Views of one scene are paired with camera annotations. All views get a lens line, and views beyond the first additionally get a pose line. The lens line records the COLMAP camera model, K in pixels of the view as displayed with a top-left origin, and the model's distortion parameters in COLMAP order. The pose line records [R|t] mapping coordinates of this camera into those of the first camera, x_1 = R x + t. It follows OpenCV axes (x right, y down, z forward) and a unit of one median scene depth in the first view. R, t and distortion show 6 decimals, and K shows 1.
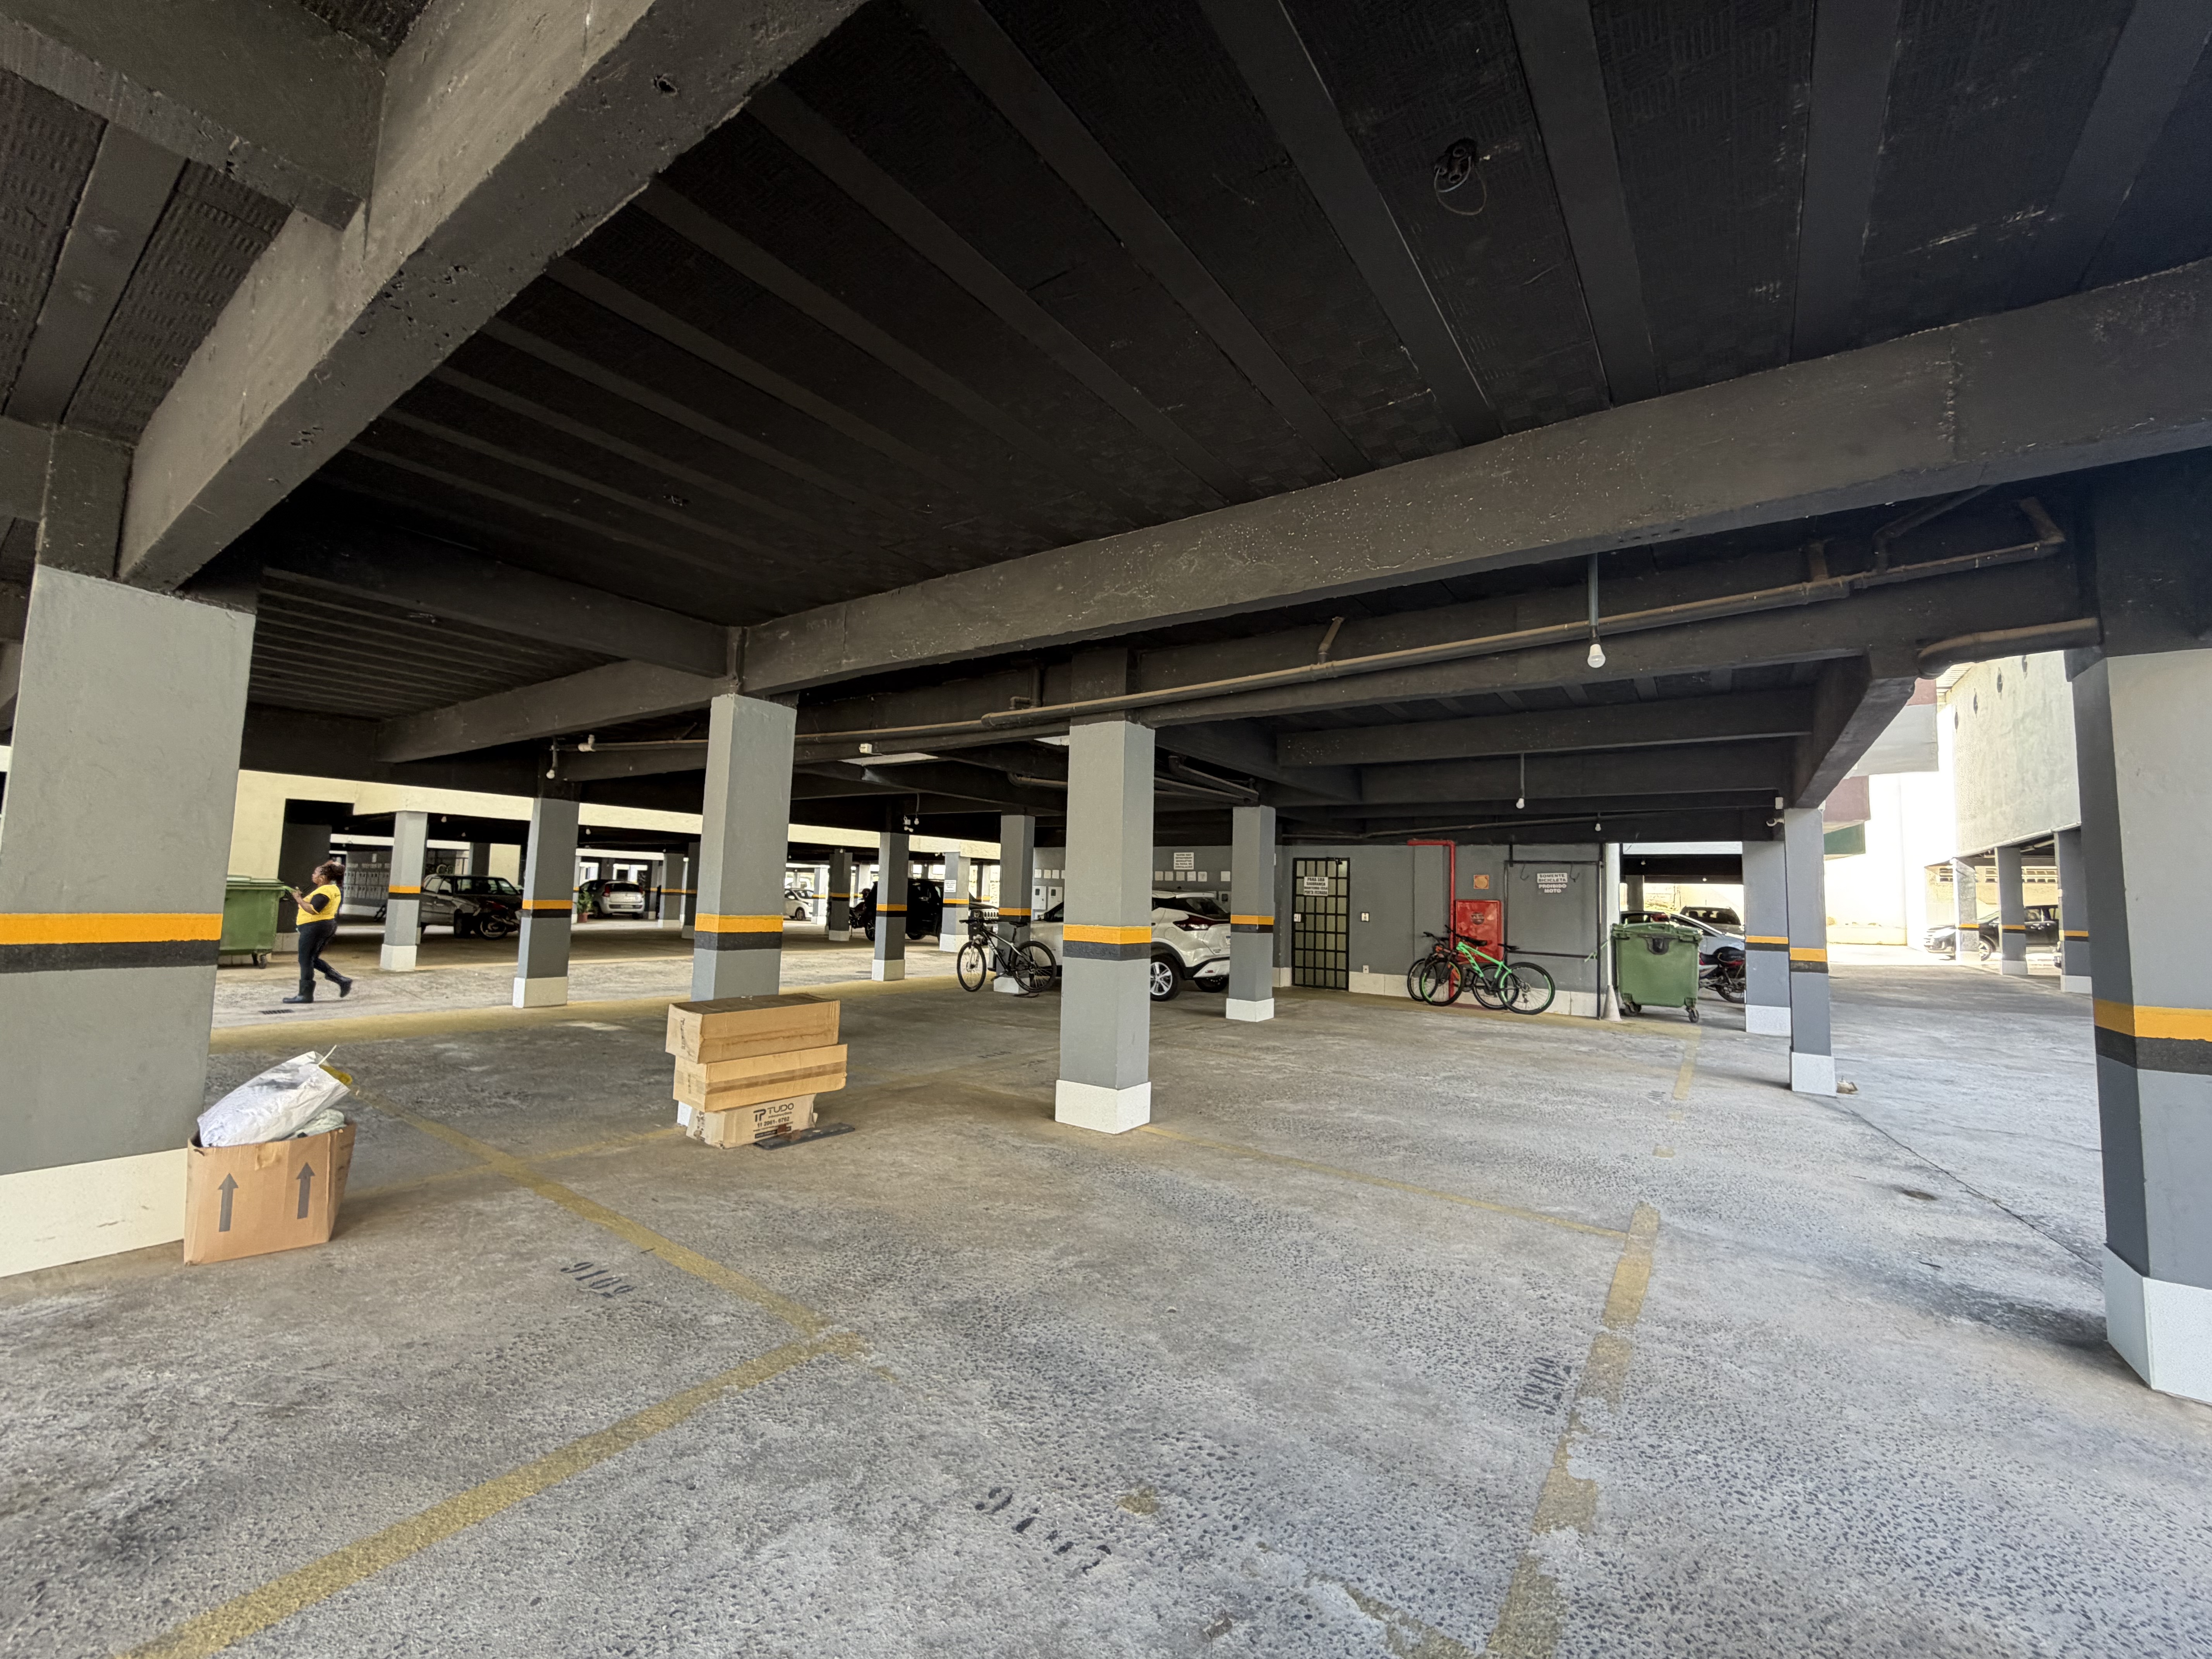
lens RADIAL K [[886.8, 0, 1106.0], [0, 886.8, 829.5], [0, 0, 1]] dist [-0.002468, -0.000664]
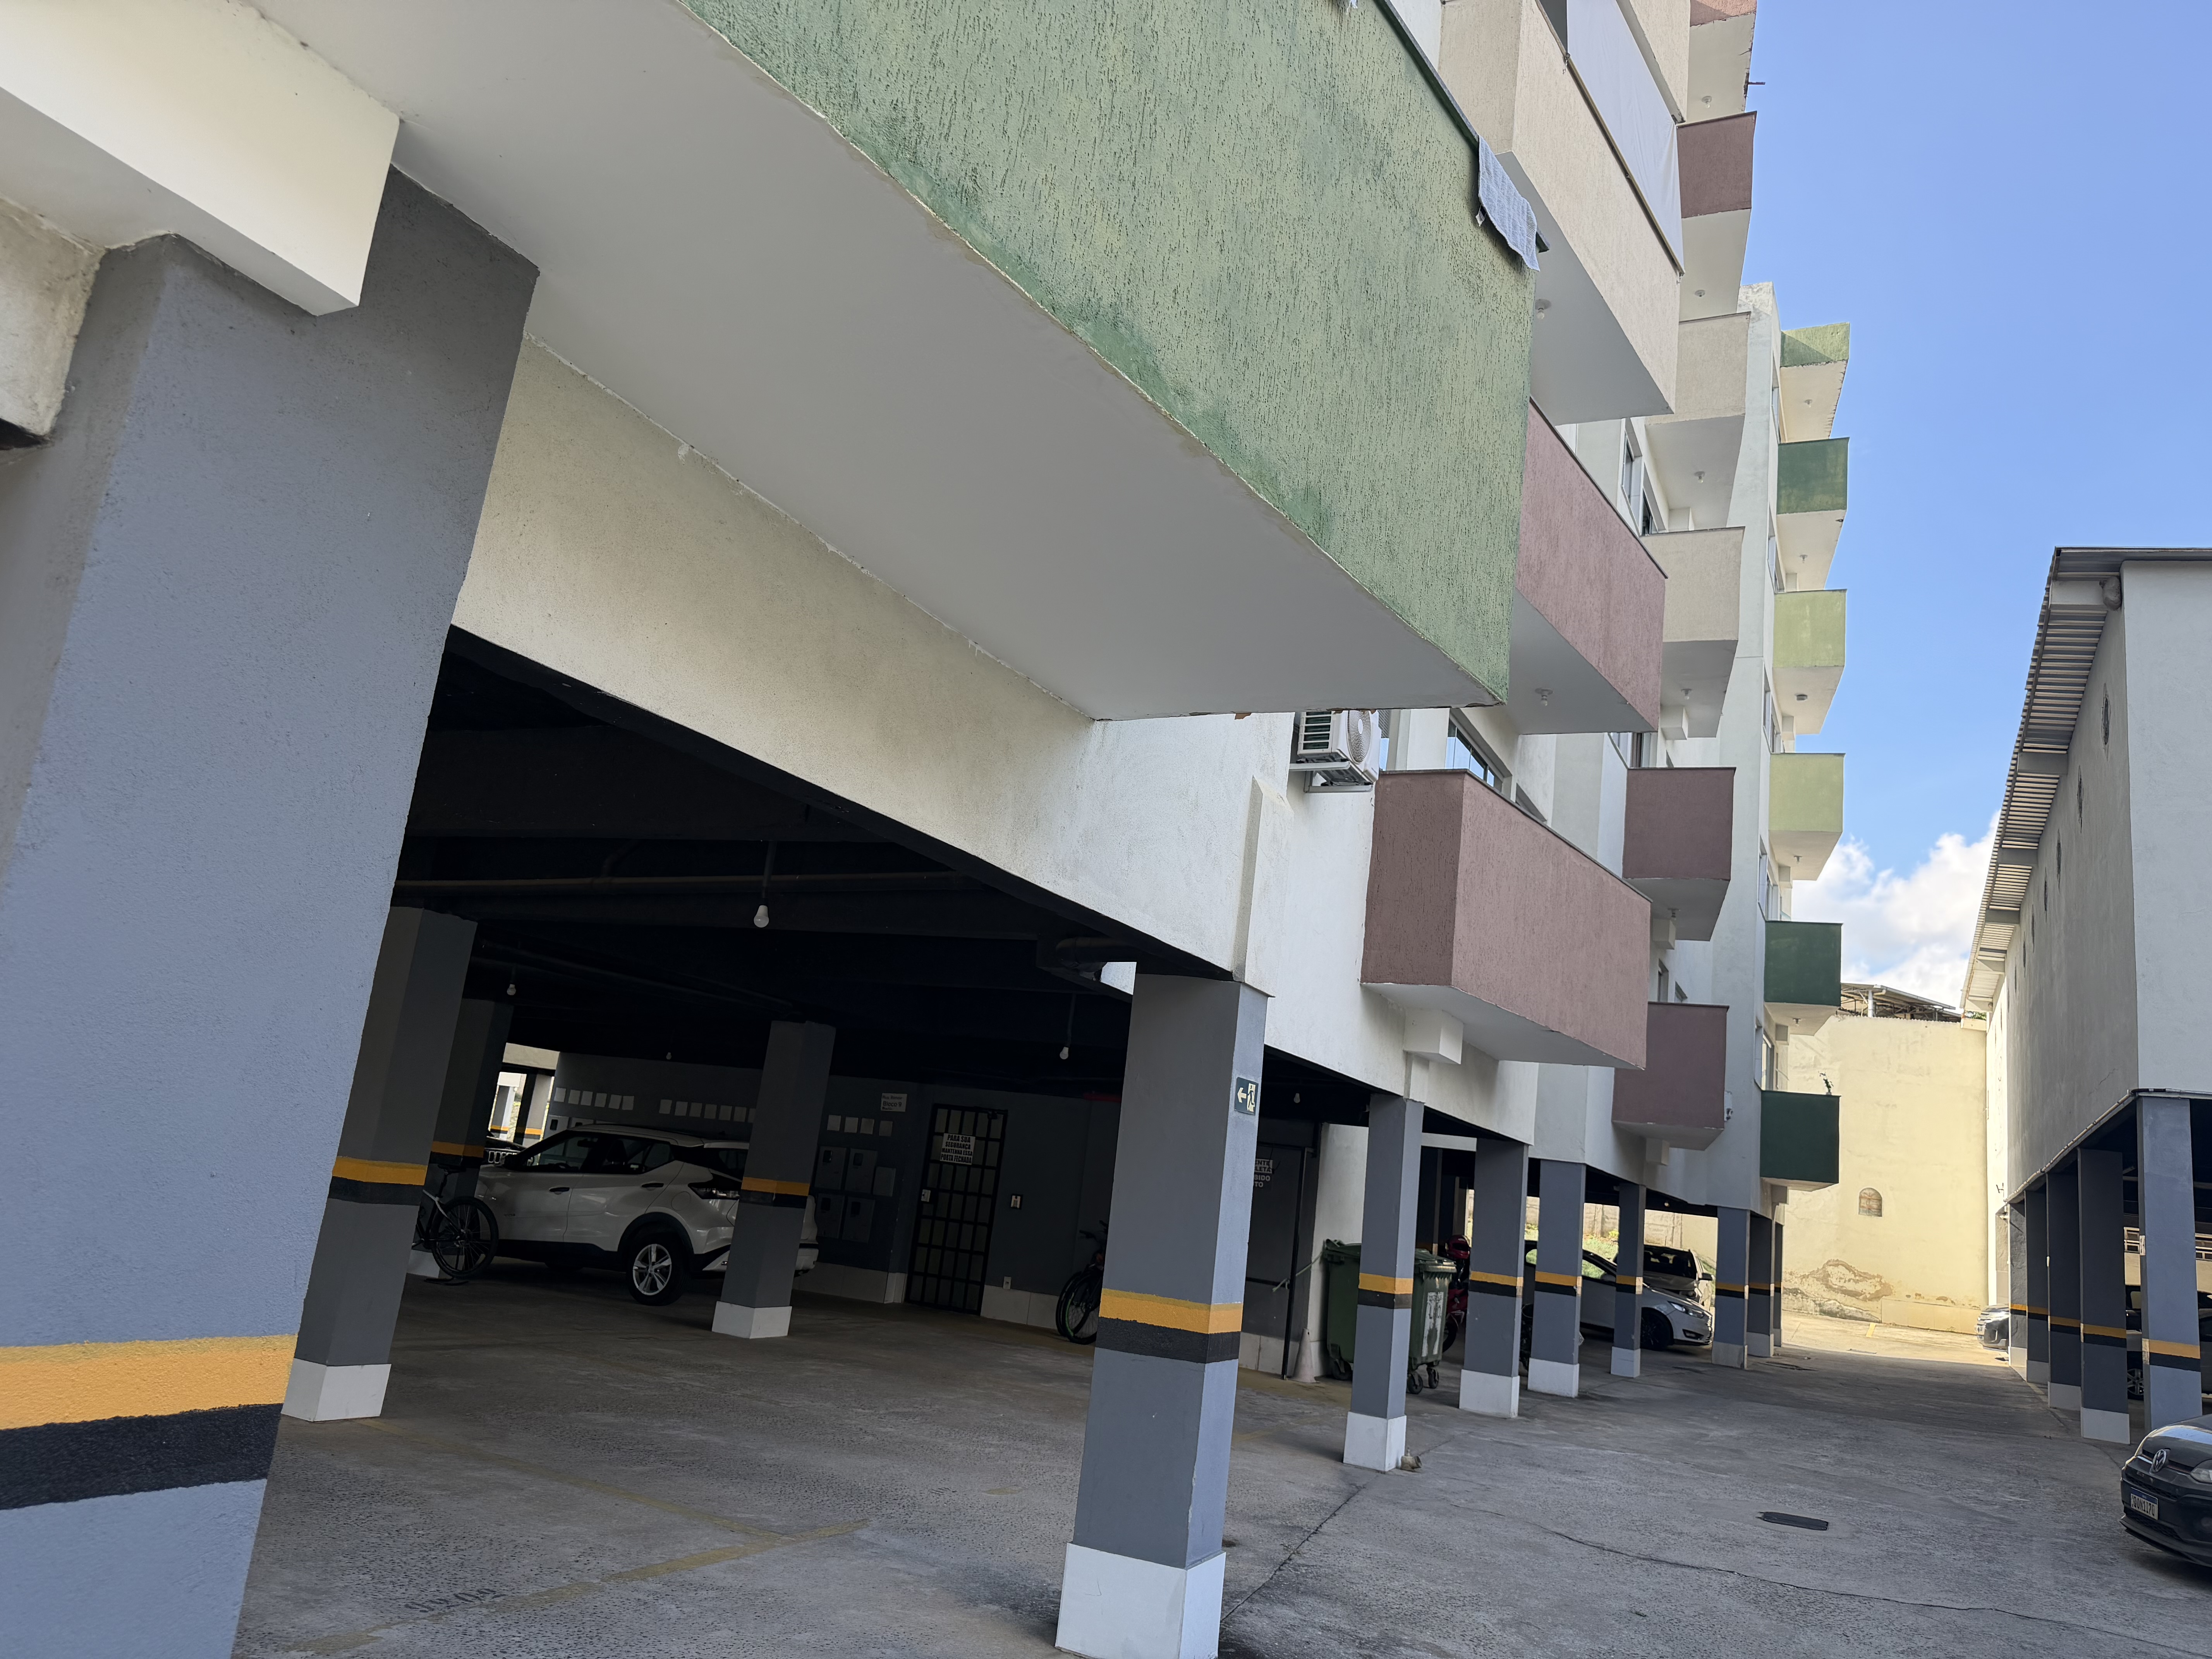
lens RADIAL K [[1590.1, 0, 1106.0], [0, 1590.1, 829.5], [0, 0, 1]] dist [0.132030, -0.228762]
pose [[0.986402, 0.111807, 0.120459, 0.196972], [-0.095220, 0.986176, -0.135614, -0.022480], [-0.133956, 0.122299, 0.983412, -0.248030]]
